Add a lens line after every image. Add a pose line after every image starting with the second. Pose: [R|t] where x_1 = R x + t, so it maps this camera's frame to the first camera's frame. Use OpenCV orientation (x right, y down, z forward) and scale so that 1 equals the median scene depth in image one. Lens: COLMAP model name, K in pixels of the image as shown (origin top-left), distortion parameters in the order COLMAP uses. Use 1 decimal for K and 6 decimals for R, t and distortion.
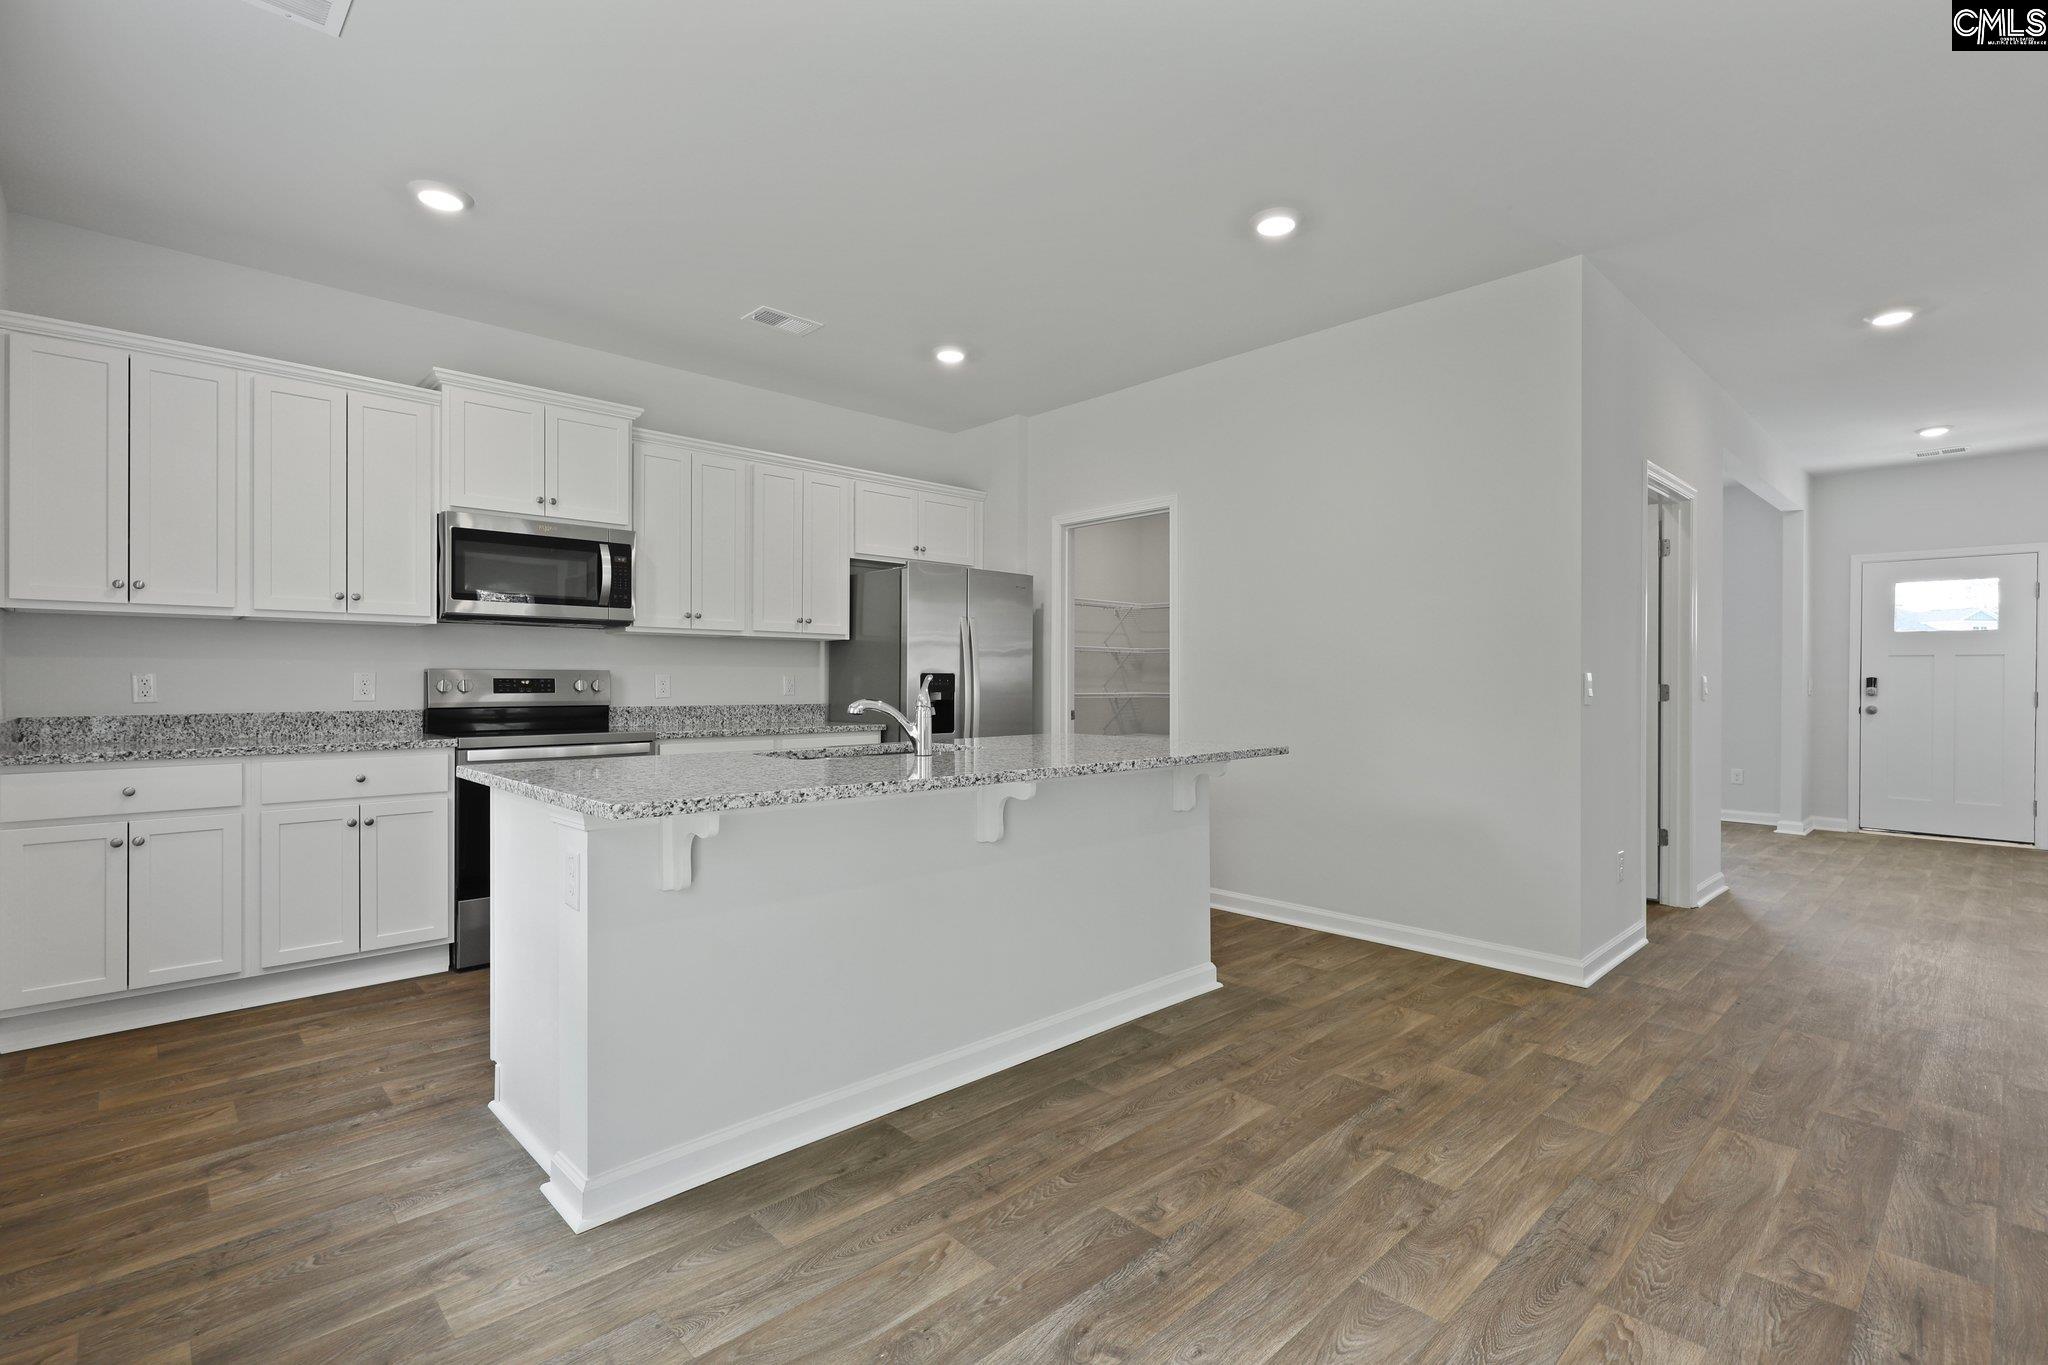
lens RADIAL K [[938.8, 0, 1020.8], [0, 938.8, 679.2], [0, 0, 1]] dist [0.003317, -0.000937]
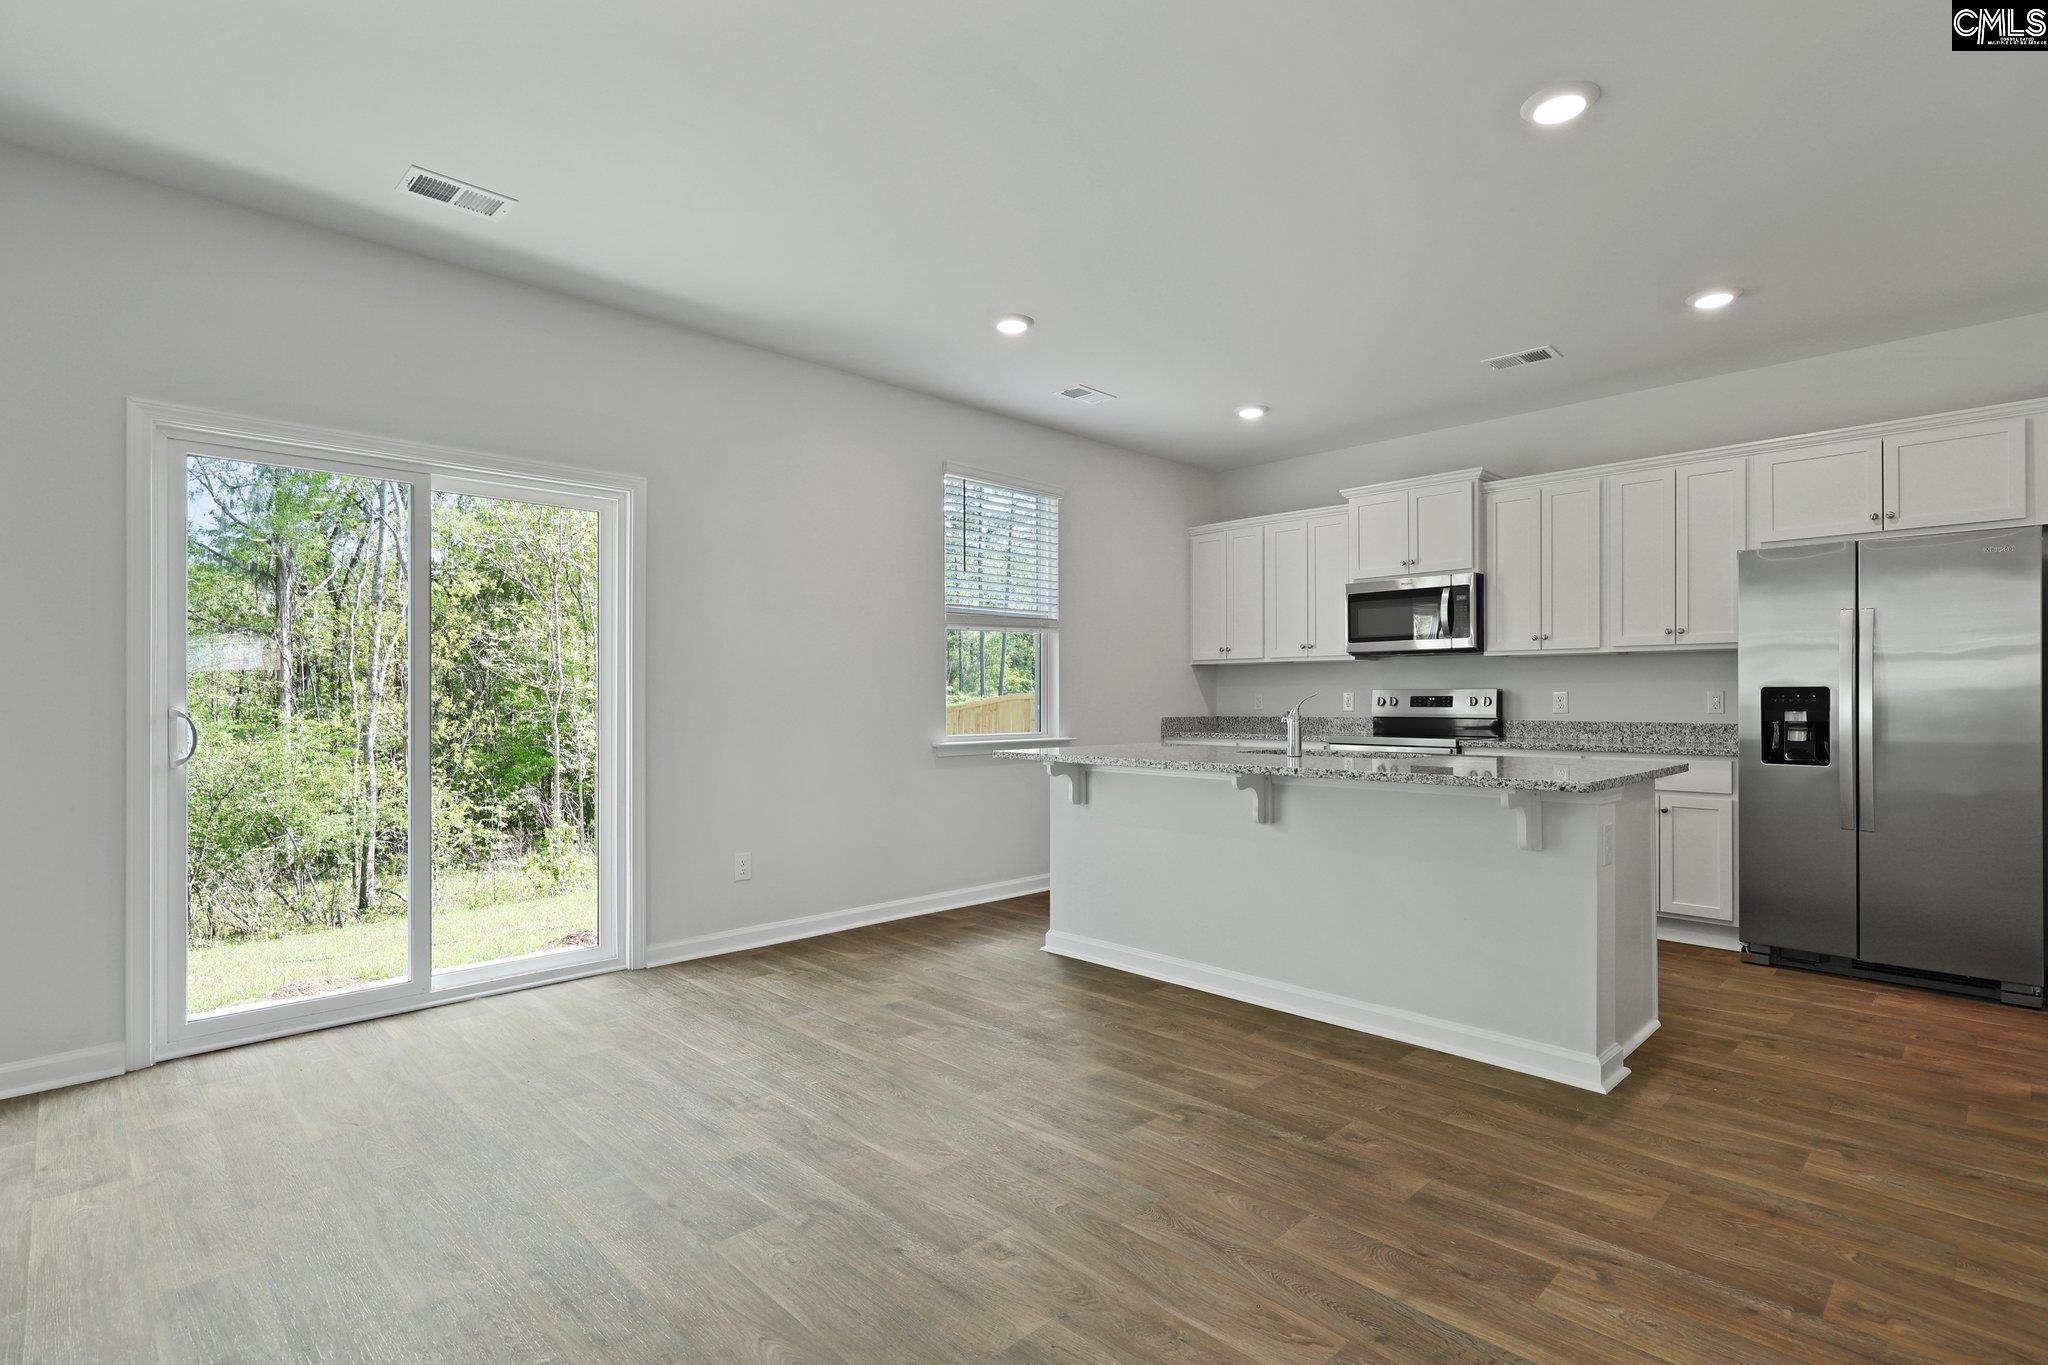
lens RADIAL K [[978.1, 0, 1063.7], [0, 978.1, 691.4], [0, 0, 1]] dist [0.001982, 0.002542]
pose [[0.044997, -0.010286, -0.998934, 1.054694], [0.003939, 0.999941, -0.010119, 0.005420], [0.998979, -0.003479, 0.045035, 0.553883]]
